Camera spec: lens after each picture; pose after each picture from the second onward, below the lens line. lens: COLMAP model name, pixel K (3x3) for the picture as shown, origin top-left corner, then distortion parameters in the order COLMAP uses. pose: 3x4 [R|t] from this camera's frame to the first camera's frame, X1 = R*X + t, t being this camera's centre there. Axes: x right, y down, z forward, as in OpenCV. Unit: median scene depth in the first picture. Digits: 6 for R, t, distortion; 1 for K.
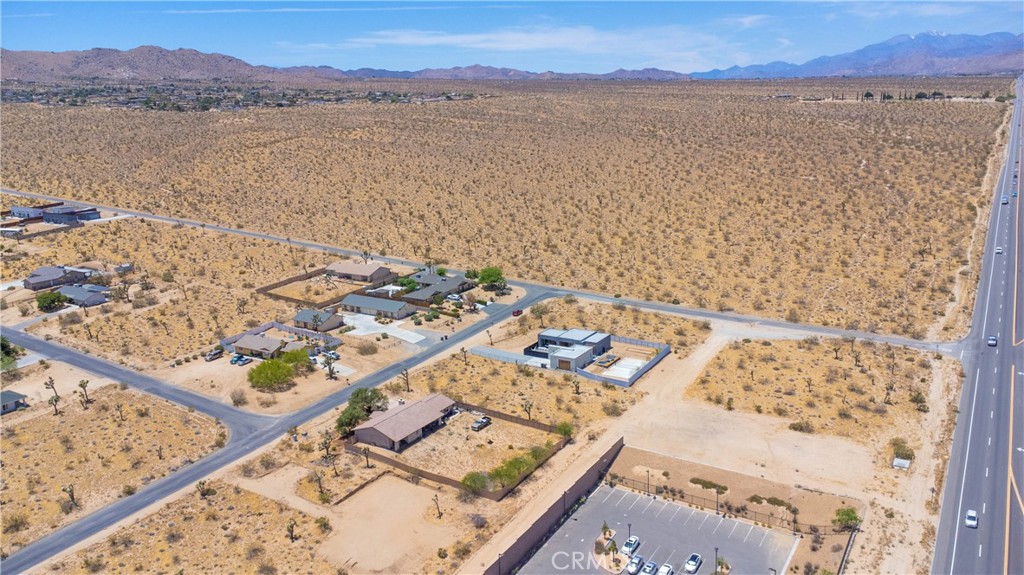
lens RADIAL K [[792.5, 0, 508.0], [0, 792.5, 289.9], [0, 0, 1]] dist [0.048387, -0.076311]
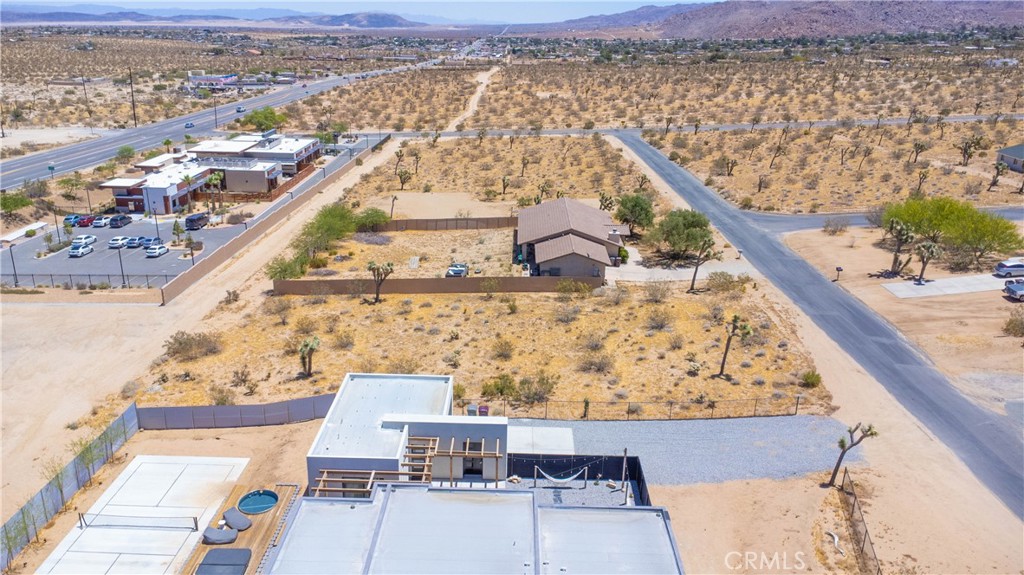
lens RADIAL K [[752.2, 0, 505.0], [0, 752.2, 288.6], [0, 0, 1]] dist [0.051125, -0.071480]
pose [[-0.859025, 0.188899, -0.475808, 0.142576], [-0.110597, 0.839006, 0.532764, -0.073110], [0.499844, 0.510280, -0.699836, 1.115802]]
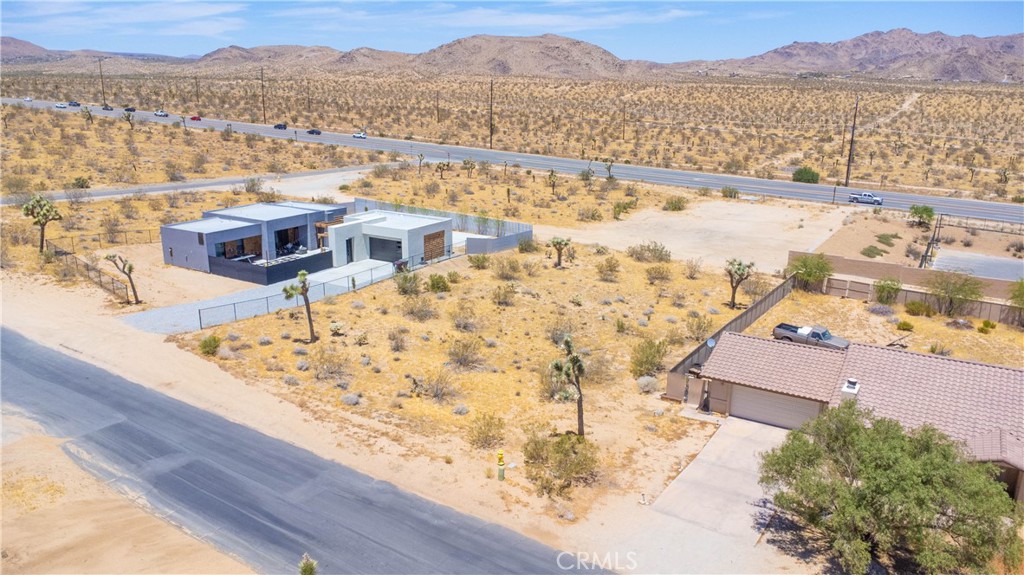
lens RADIAL K [[752.2, 0, 505.0], [0, 752.2, 288.6], [0, 0, 1]] dist [0.051125, -0.071480]
pose [[0.007131, -0.232520, 0.972565, -0.278836], [0.233682, 0.946048, 0.224467, 0.037825], [-0.972287, 0.225670, 0.061082, 0.899843]]
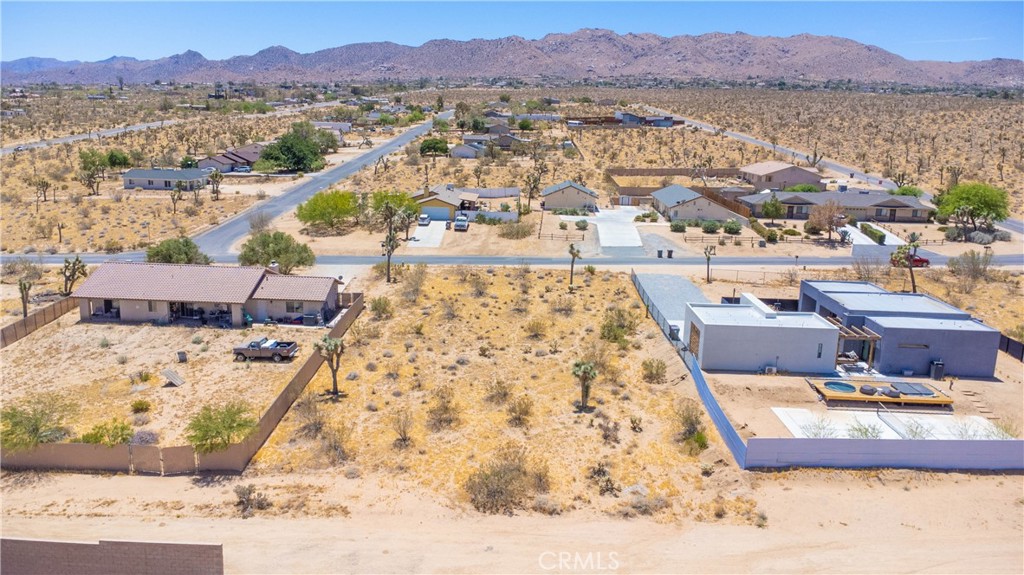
lens RADIAL K [[752.2, 0, 505.0], [0, 752.2, 288.6], [0, 0, 1]] dist [0.051125, -0.071480]
pose [[0.507870, 0.234998, -0.828760, 0.264406], [-0.246140, 0.961549, 0.121814, 0.053105], [0.825520, 0.142125, 0.546185, 0.727775]]
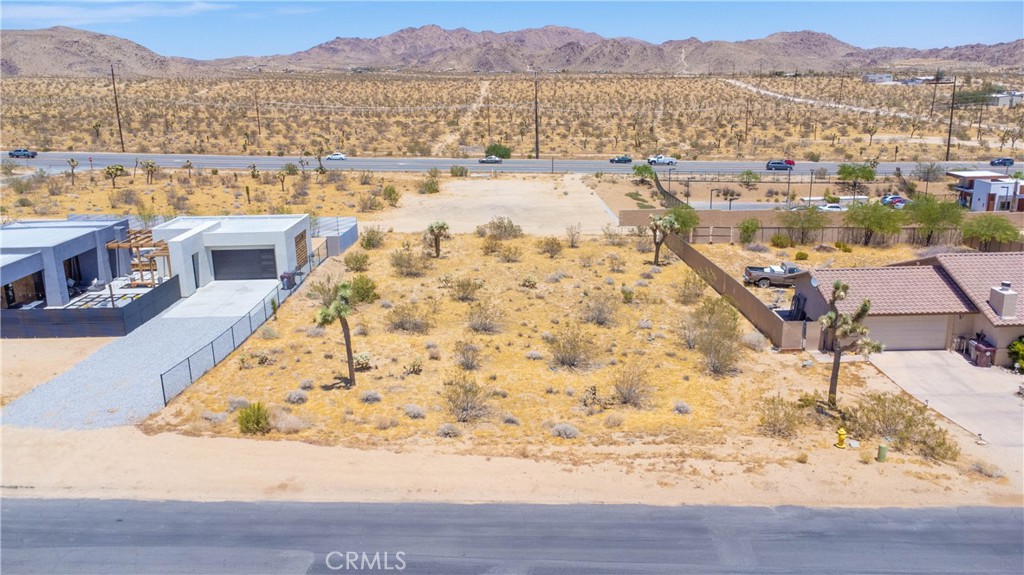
lens RADIAL K [[792.5, 0, 508.0], [0, 792.5, 289.9], [0, 0, 1]] dist [0.048387, -0.076311]
pose [[-0.524871, -0.177528, 0.832463, -0.209982], [0.243183, 0.905968, 0.346531, 0.022856], [-0.815704, 0.384325, -0.432345, 1.015819]]
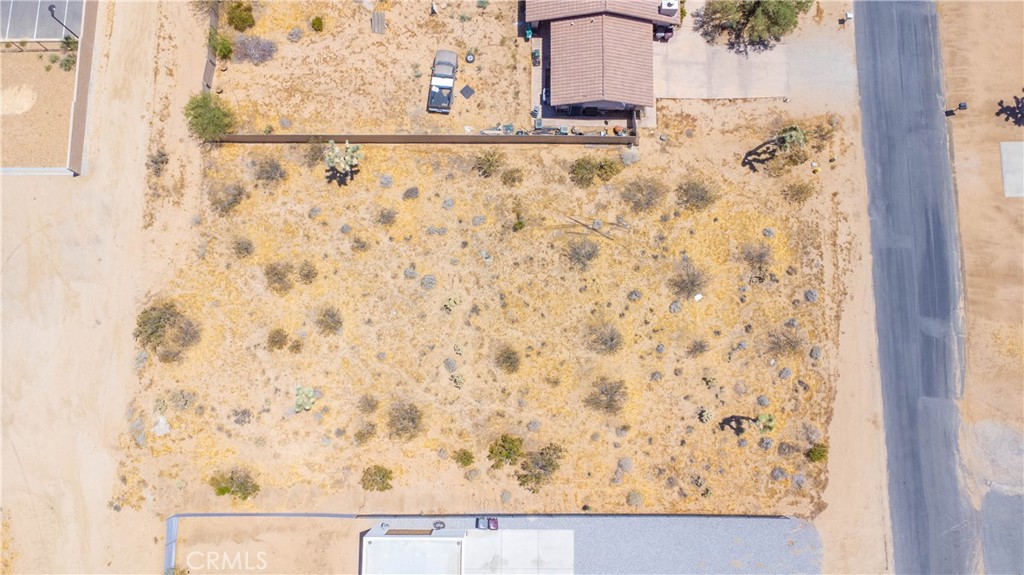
lens RADIAL K [[752.2, 0, 505.0], [0, 752.2, 288.6], [0, 0, 1]] dist [0.051125, -0.071480]
pose [[-0.853713, 0.518716, -0.045907, 0.006075], [-0.105857, -0.086552, 0.990607, -0.164009], [0.509870, 0.850554, 0.128801, 0.860426]]
